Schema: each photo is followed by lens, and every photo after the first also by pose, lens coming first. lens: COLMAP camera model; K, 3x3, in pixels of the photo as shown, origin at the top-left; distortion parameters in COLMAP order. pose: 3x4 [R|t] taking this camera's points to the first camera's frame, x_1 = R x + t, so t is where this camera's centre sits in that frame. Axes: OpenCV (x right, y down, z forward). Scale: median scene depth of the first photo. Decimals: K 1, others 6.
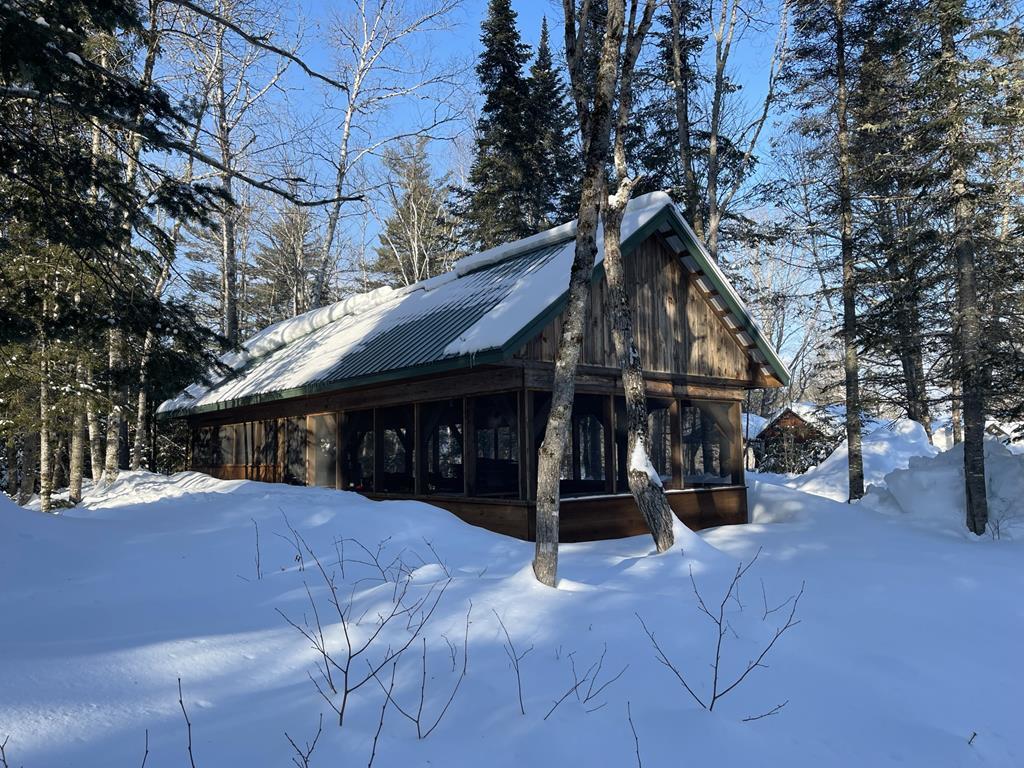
lens RADIAL K [[769.1, 0, 511.6], [0, 769.1, 385.6], [0, 0, 1]] dist [0.045481, -0.049867]
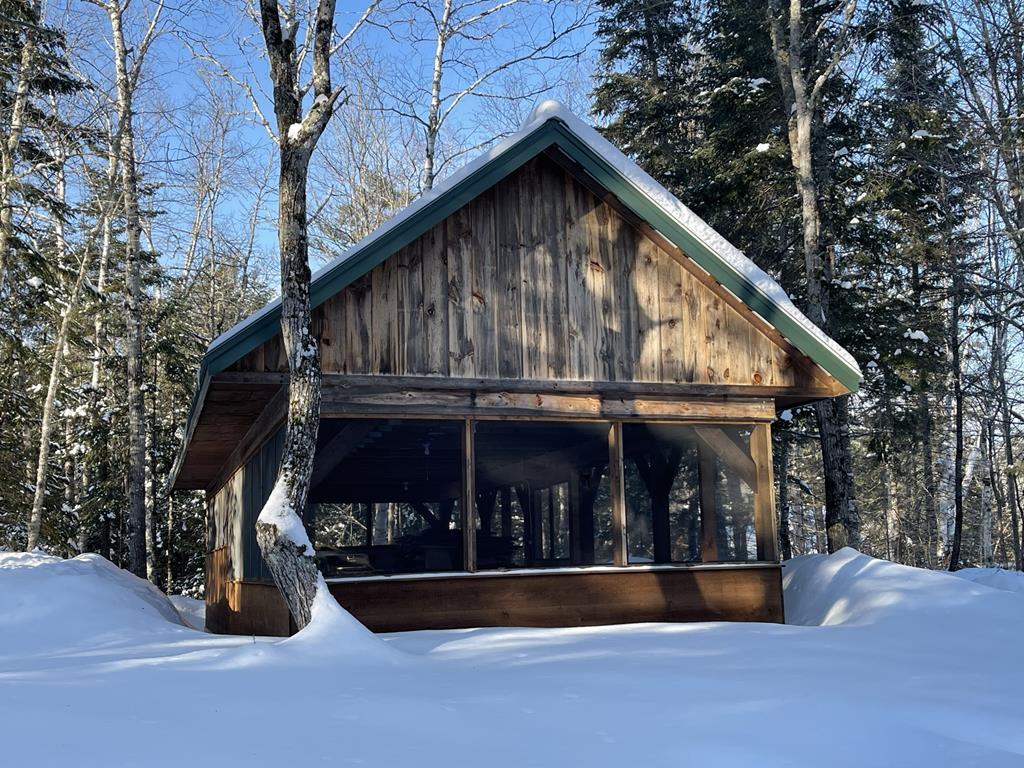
lens RADIAL K [[1199.5, 0, 511.9], [0, 1199.5, 386.0], [0, 0, 1]] dist [0.126673, 0.000000]
pose [[0.923130, -0.061888, -0.379473, 0.509146], [0.043738, 0.997457, -0.056275, 0.039380], [0.381991, 0.035352, 0.923490, 0.065339]]
